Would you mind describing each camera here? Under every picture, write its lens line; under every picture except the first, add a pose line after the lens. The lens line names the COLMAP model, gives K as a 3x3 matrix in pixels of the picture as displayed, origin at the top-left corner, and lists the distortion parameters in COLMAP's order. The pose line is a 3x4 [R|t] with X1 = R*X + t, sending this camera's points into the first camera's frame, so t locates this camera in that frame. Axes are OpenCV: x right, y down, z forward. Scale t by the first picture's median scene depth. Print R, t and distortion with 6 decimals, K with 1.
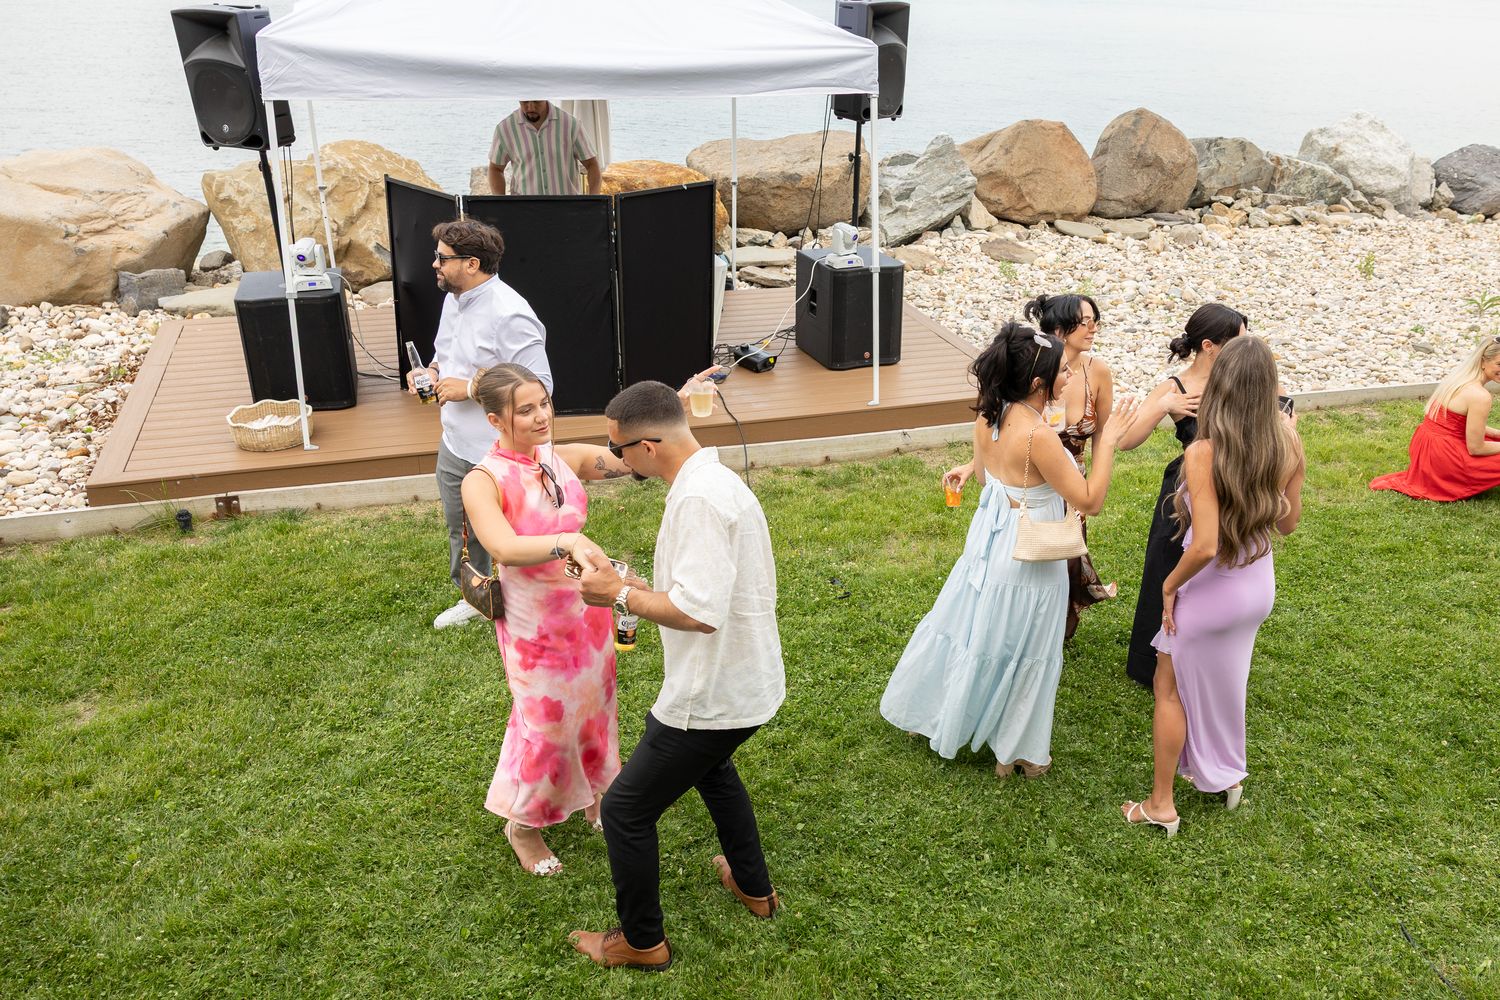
lens RADIAL K [[1214.5, 0, 883.3], [0, 1214.5, 505.3], [0, 0, 1]] dist [-0.004308, -0.006872]
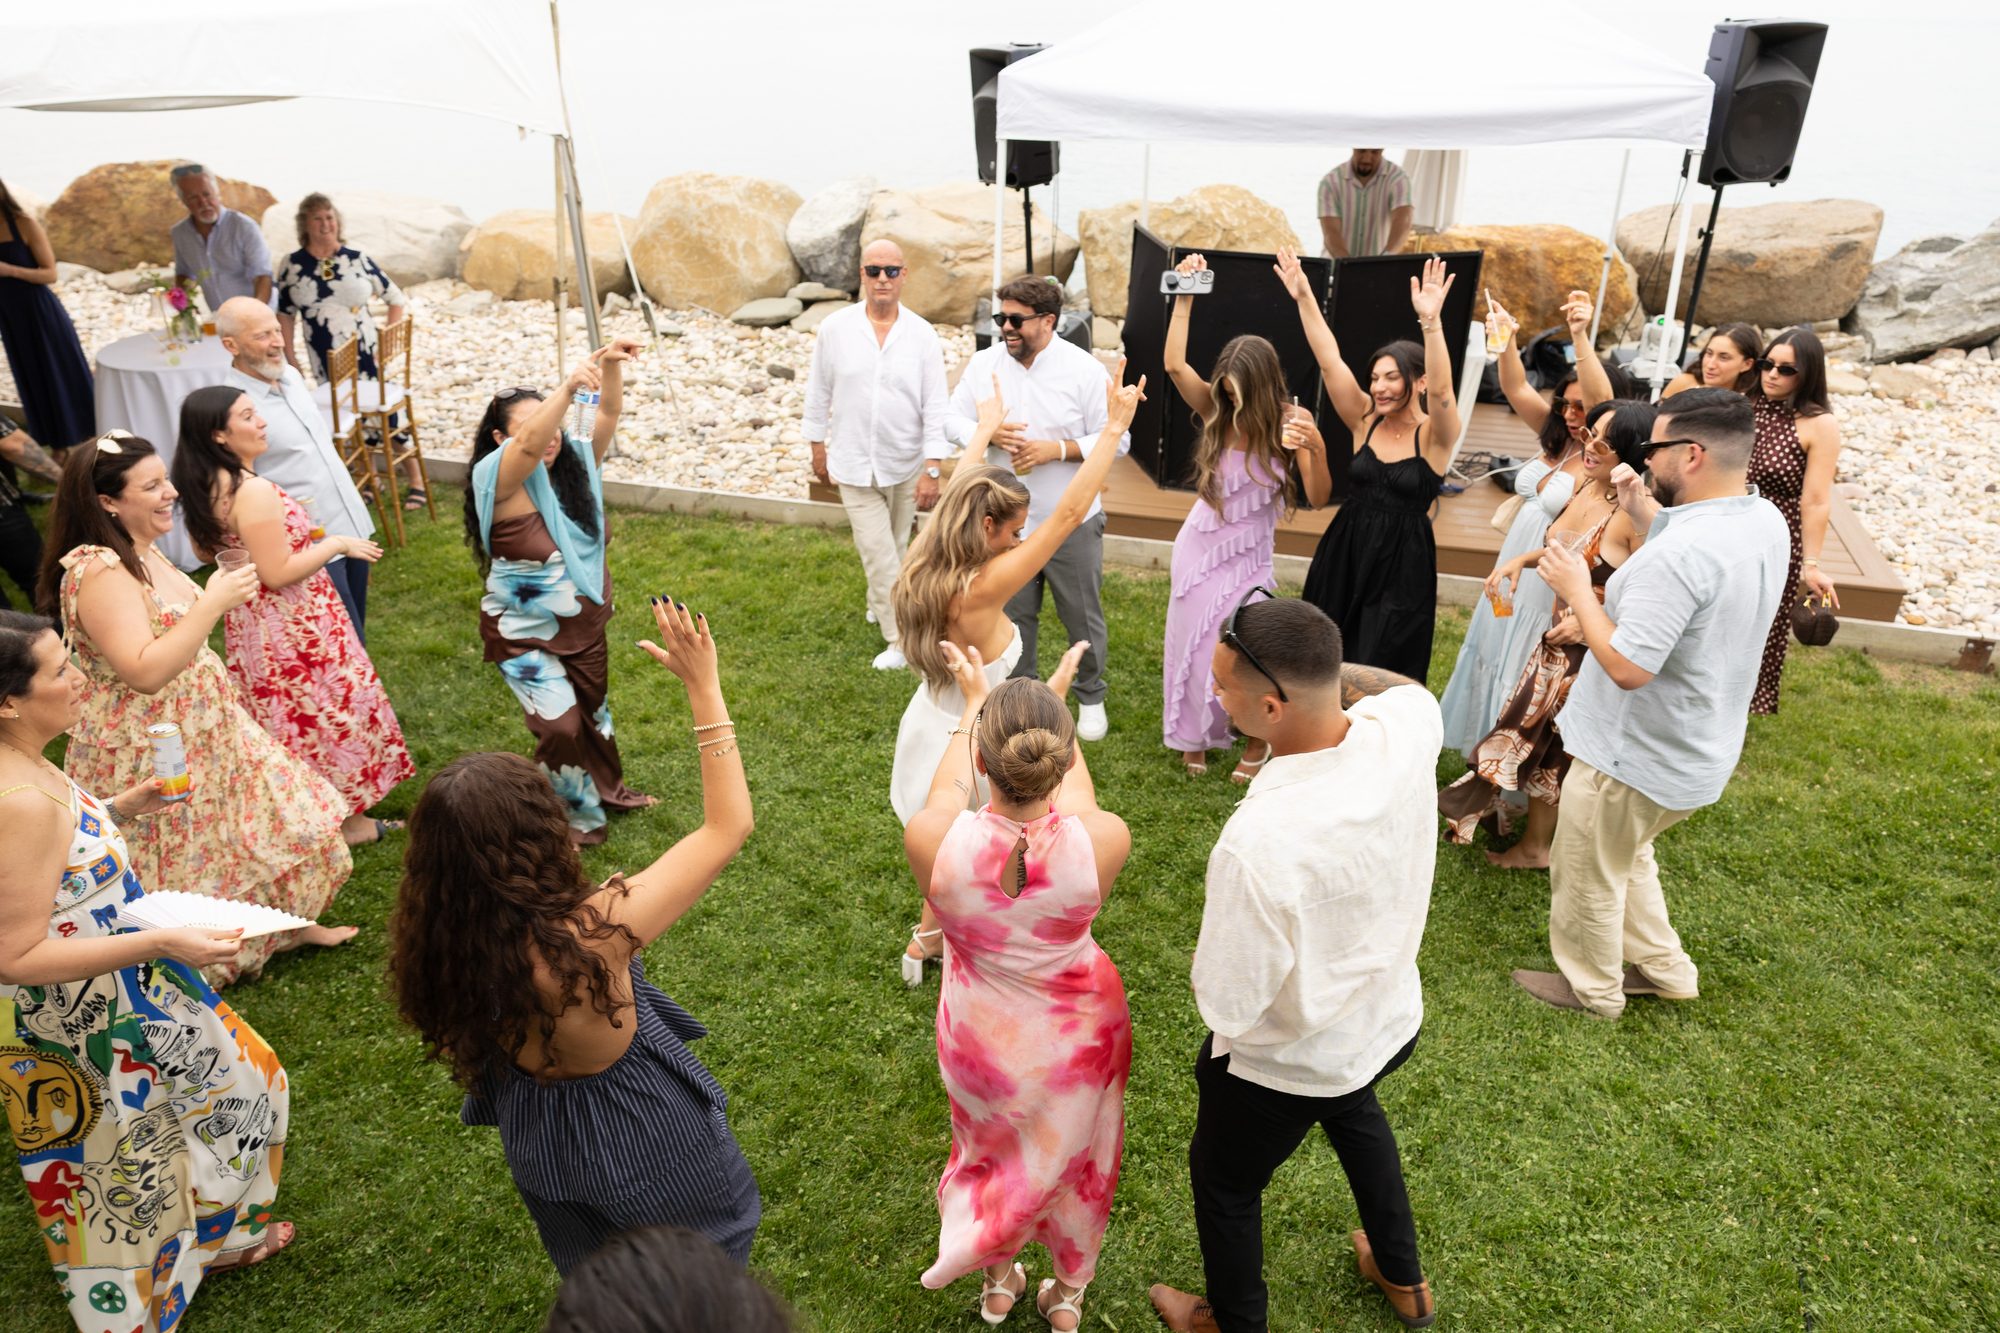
lens RADIAL K [[1335.7, 0, 1008.1], [0, 1335.7, 659.4], [0, 0, 1]] dist [-0.000807, -0.003289]
pose [[0.772138, 0.248358, -0.584911, 0.166016], [-0.221644, 0.967914, 0.118392, -0.028505], [0.595547, 0.038228, 0.802410, 0.074844]]
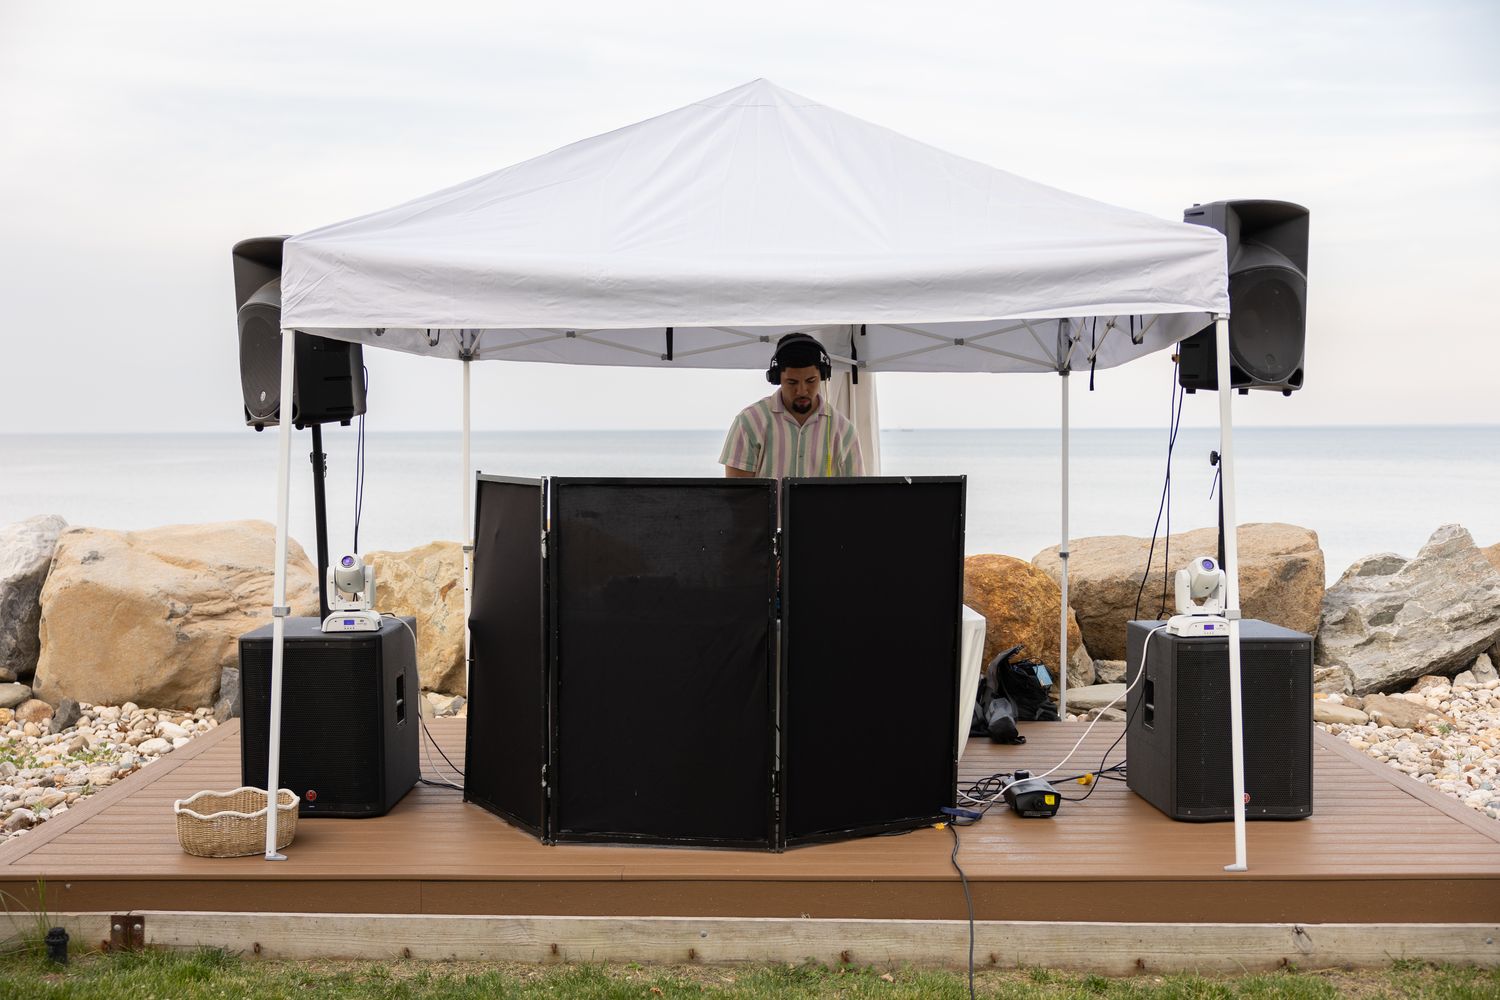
lens RADIAL K [[1702.0, 0, 747.1], [0, 1702.0, 498.5], [0, 0, 1]] dist [-0.002132, 0.000000]
pose [[0.925643, -0.027729, -0.377380, 0.065138], [-0.117303, 0.927153, -0.355848, 0.046122], [0.359756, 0.373656, 0.854960, 0.186119]]
